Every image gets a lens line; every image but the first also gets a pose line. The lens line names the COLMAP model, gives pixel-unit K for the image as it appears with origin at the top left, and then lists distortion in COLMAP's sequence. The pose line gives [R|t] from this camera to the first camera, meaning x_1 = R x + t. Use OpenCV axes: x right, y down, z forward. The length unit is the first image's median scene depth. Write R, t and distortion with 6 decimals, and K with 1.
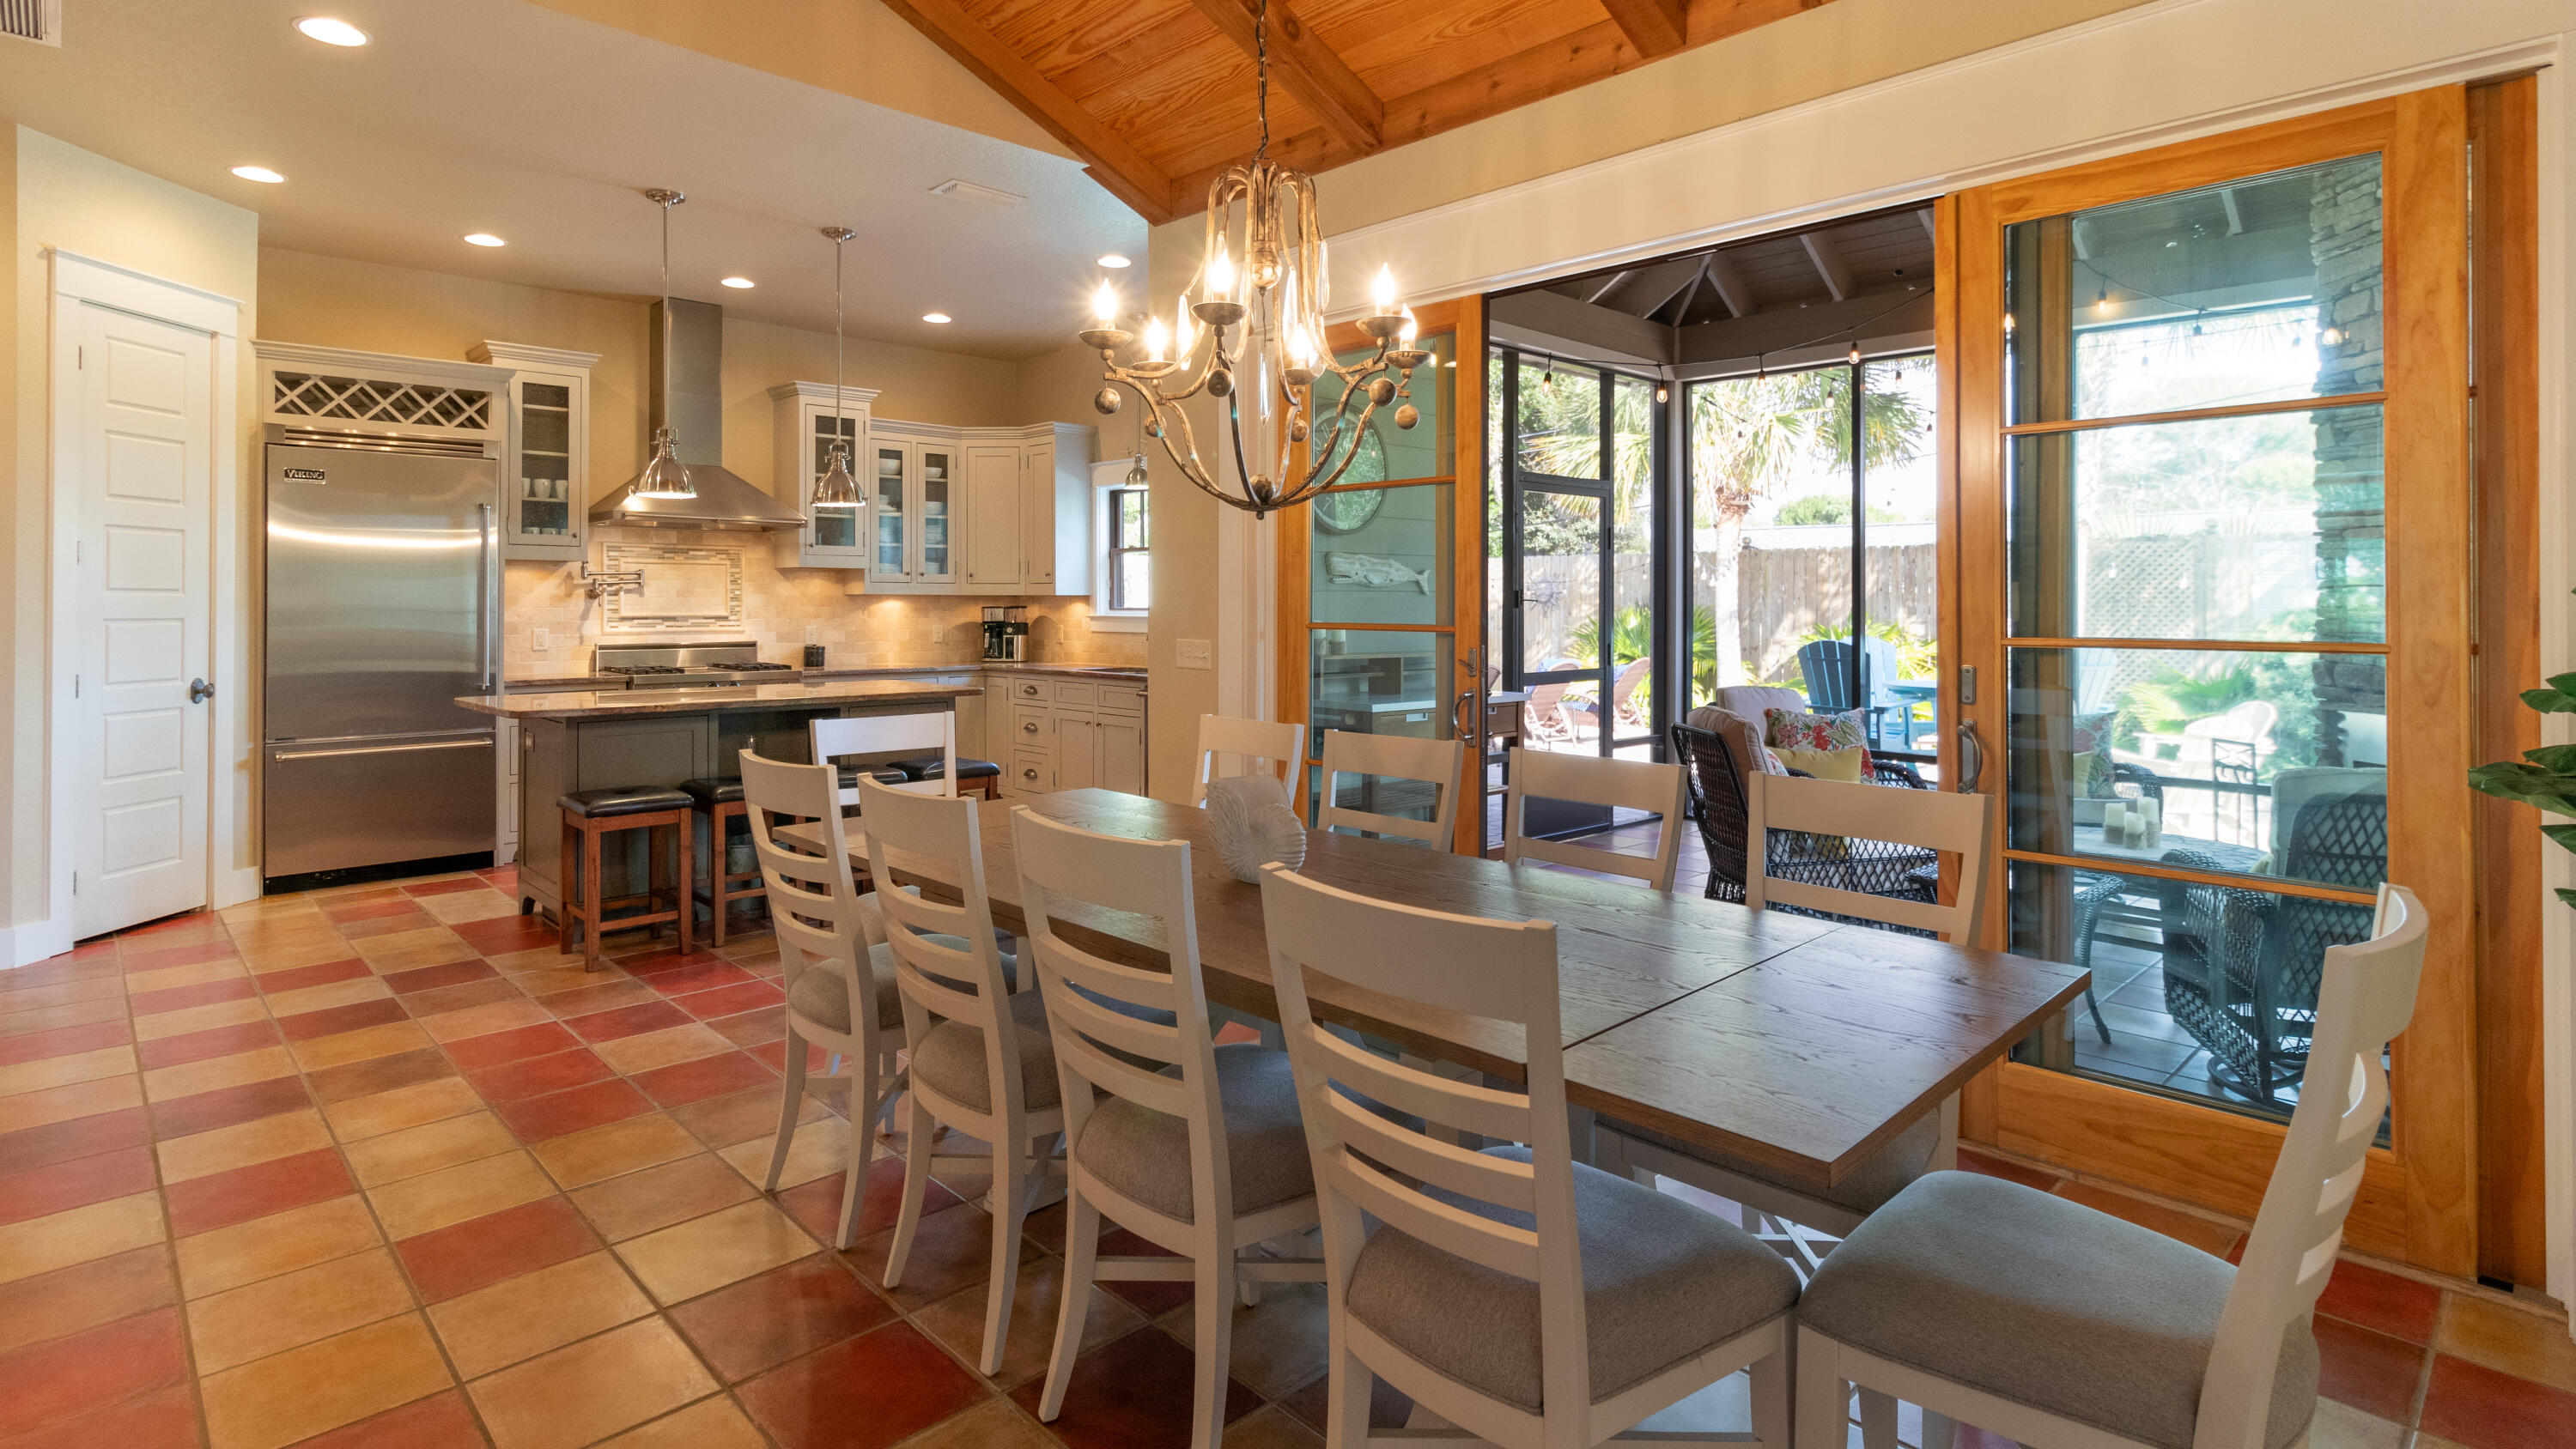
lens RADIAL K [[1274.4, 0, 1268.7], [0, 1274.4, 602.4], [0, 0, 1]] dist [-0.000295, 0.000782]
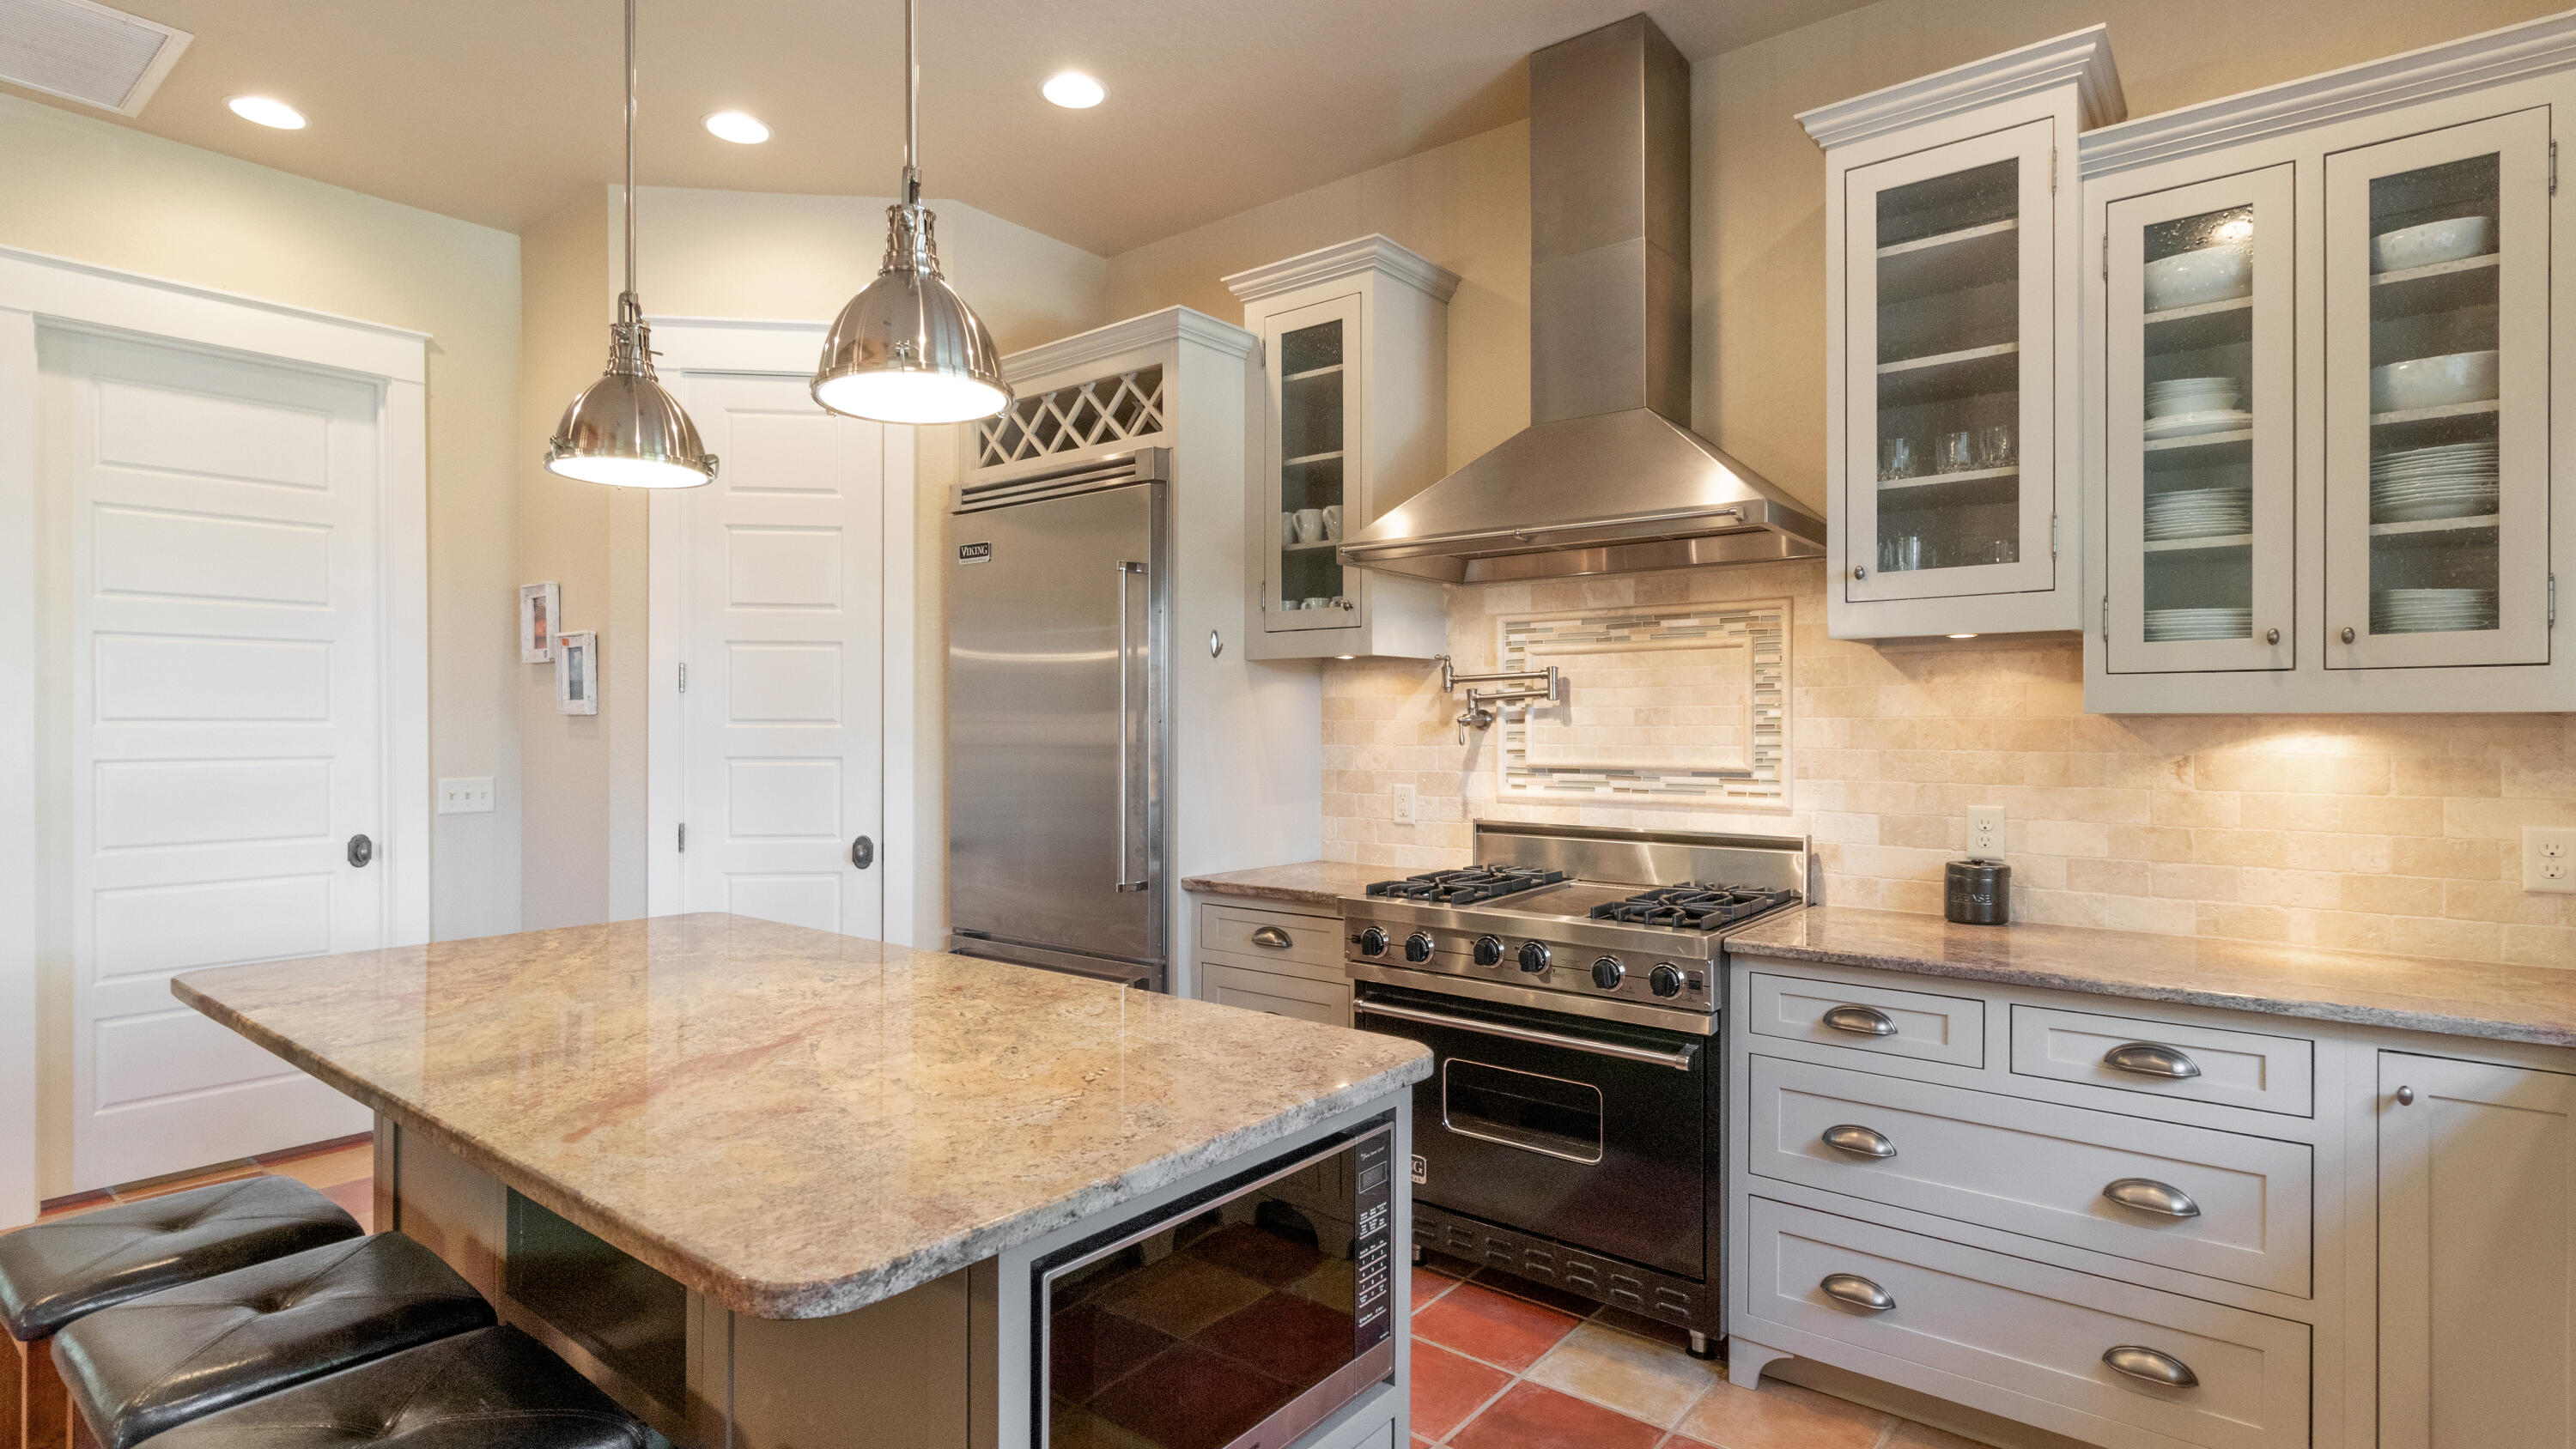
lens RADIAL K [[1243.1, 0, 1288.0], [0, 1243.1, 724.5], [0, 0, 1]] dist [0.001272, 0.000727]
pose [[0.143018, 0.000267, -0.989720, -0.061228], [0.003110, 0.999995, 0.000719, -0.006226], [0.989715, -0.003181, 0.143016, 1.015029]]
